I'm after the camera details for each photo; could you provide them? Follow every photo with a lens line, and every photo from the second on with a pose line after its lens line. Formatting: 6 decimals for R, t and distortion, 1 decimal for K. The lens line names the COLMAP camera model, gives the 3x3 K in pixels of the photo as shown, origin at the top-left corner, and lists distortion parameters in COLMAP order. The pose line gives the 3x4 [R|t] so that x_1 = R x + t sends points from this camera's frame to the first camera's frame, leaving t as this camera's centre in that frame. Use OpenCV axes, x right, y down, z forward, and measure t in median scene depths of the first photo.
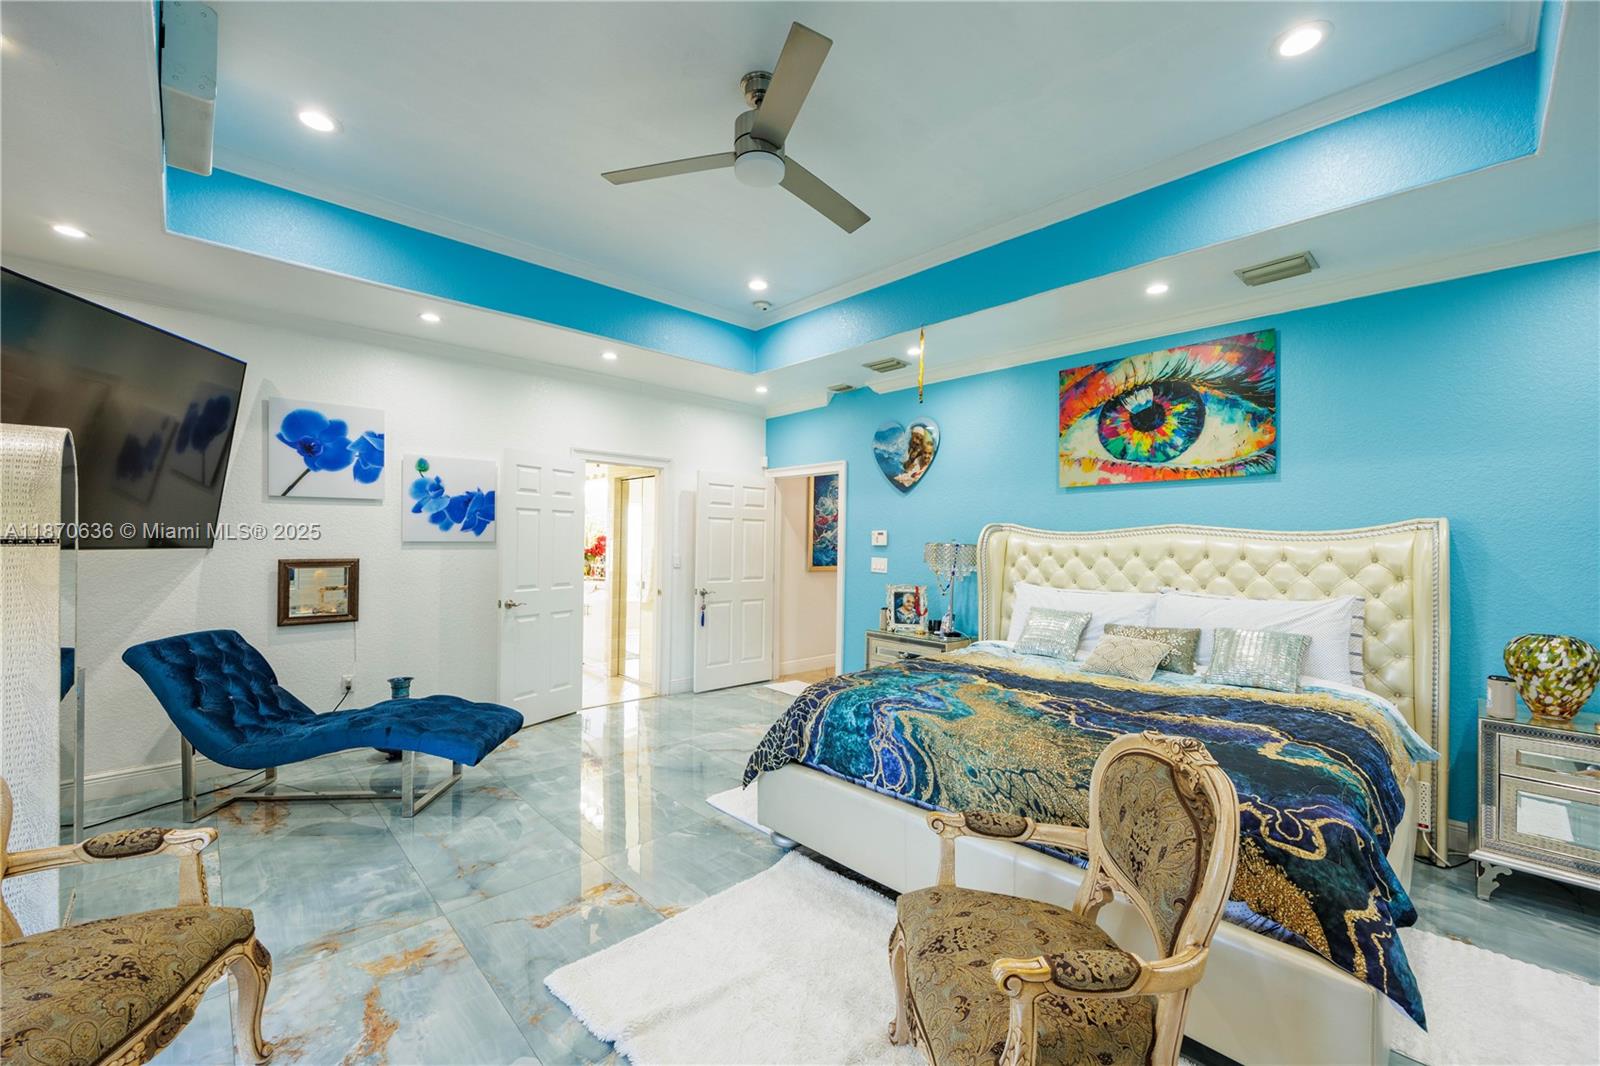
lens RADIAL K [[638.0, 0, 800.0], [0, 638.0, 533.0], [0, 0, 1]] dist [0.000364, 0.000101]
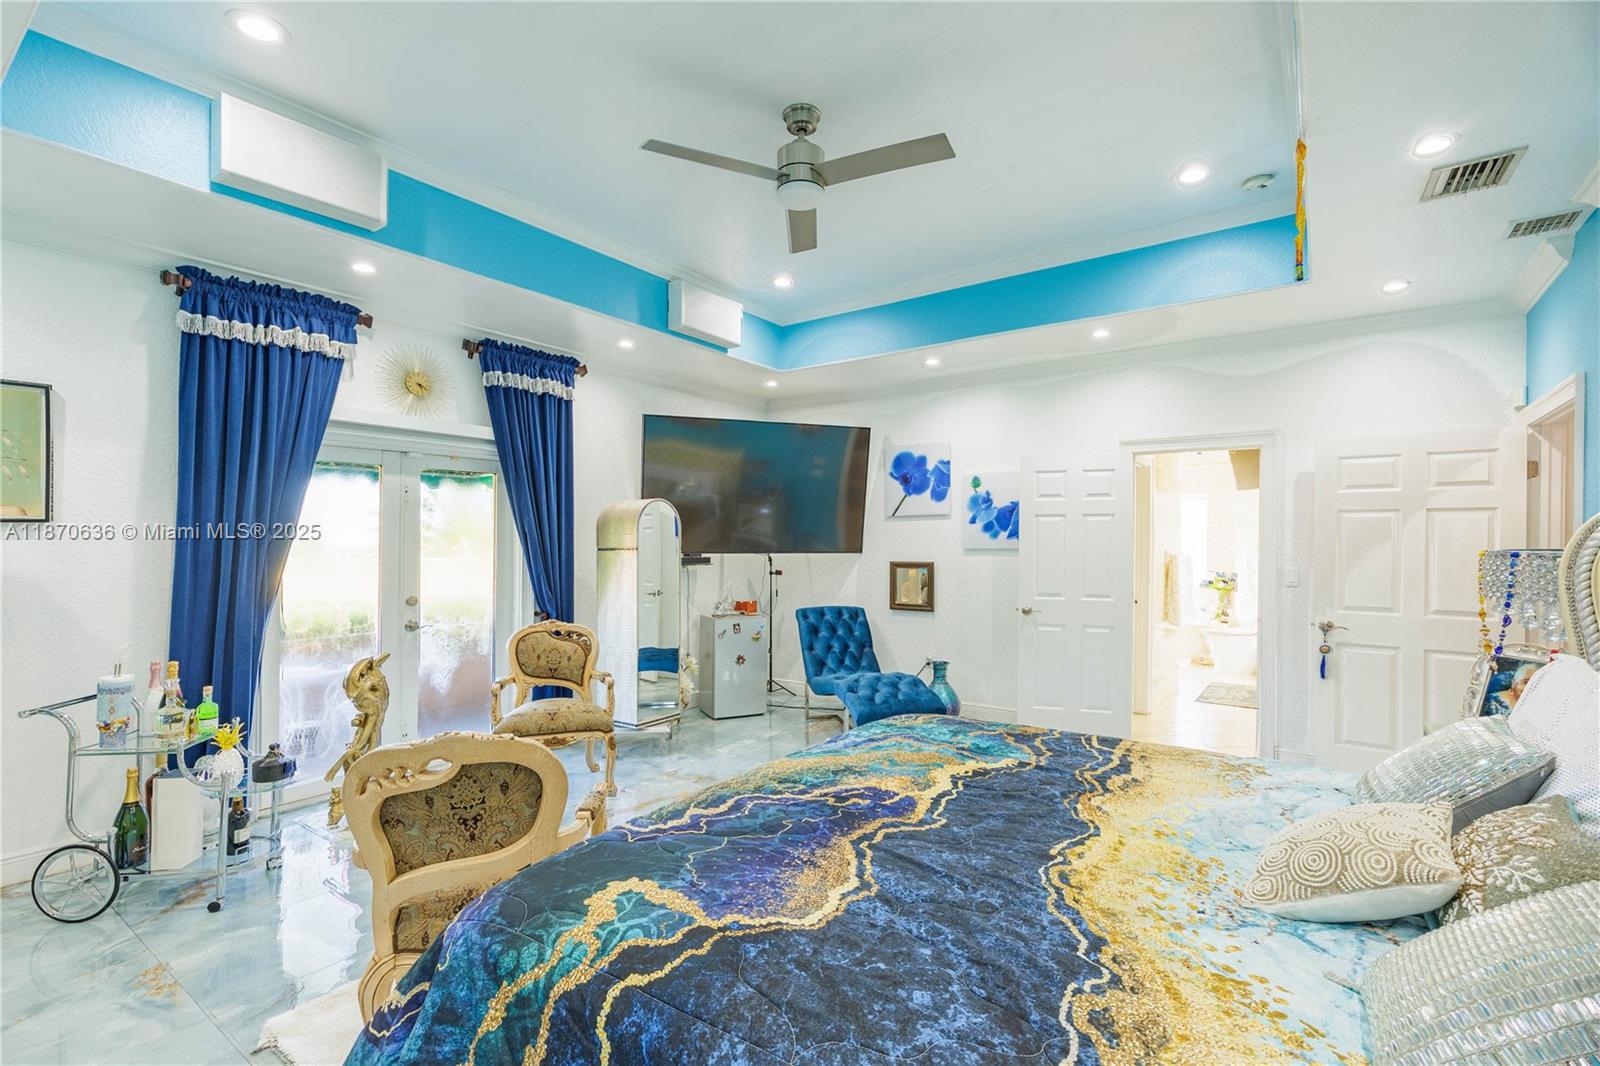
lens RADIAL K [[733.1, 0, 800.0], [0, 733.1, 533.0], [0, 0, 1]] dist [-0.000338, -0.000045]
pose [[0.177456, -0.021952, -0.983884, 0.687759], [0.013929, 0.999707, -0.019792, 0.007440], [0.984030, -0.010193, 0.177709, 0.480886]]
